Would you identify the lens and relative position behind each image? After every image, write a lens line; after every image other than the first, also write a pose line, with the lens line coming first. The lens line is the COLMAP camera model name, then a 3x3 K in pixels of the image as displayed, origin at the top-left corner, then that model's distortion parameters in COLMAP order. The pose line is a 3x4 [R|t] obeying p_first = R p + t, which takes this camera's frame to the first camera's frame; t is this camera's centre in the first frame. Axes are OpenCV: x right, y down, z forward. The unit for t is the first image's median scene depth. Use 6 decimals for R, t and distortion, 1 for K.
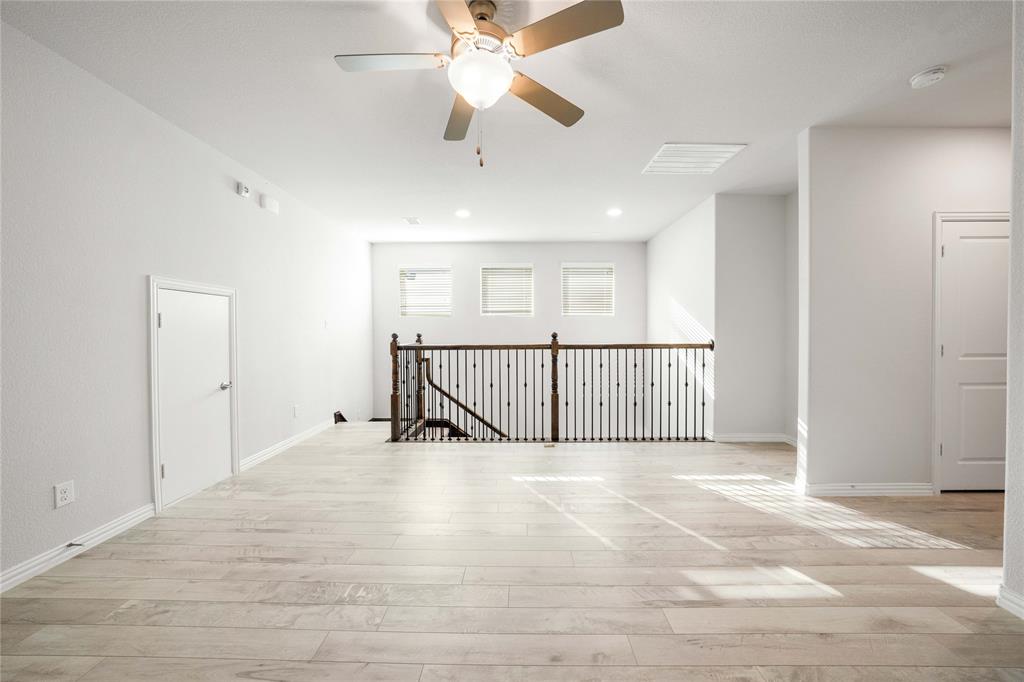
lens RADIAL K [[363.5, 0, 514.7], [0, 363.5, 344.8], [0, 0, 1]] dist [-0.028369, 0.006289]
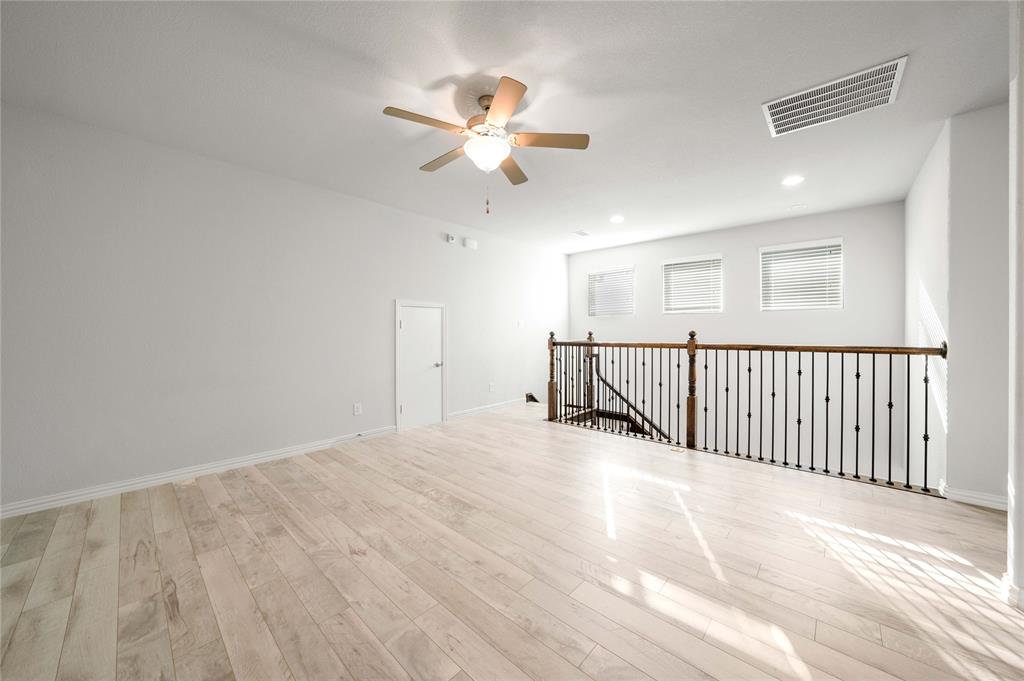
lens RADIAL K [[363.5, 0, 514.7], [0, 363.5, 344.3], [0, 0, 1]] dist [-0.028369, 0.006289]
pose [[0.750543, 0.023482, -0.660404, 0.378691], [-0.020455, 0.999715, 0.012301, -0.001765], [0.660505, 0.004276, 0.750810, 0.006696]]
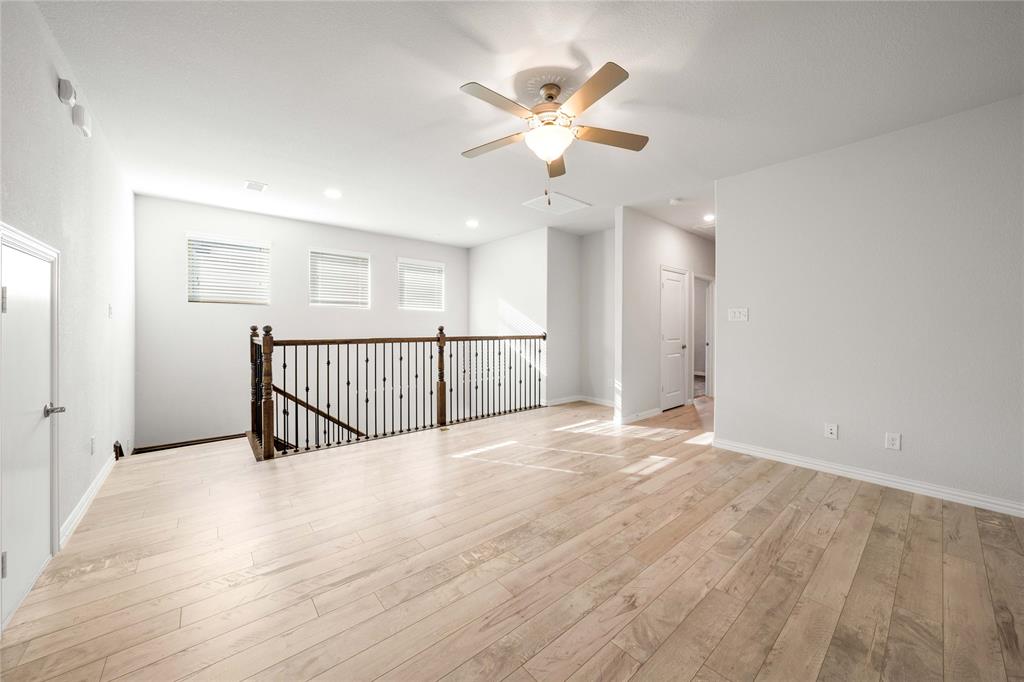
lens RADIAL K [[369.6, 0, 516.3], [0, 369.6, 338.6], [0, 0, 1]] dist [-0.019762, 0.000067]
pose [[0.750210, -0.012795, 0.661076, -0.455132], [0.013757, 0.999898, 0.003741, 0.002619], [-0.661057, 0.006288, 0.750310, 0.017160]]
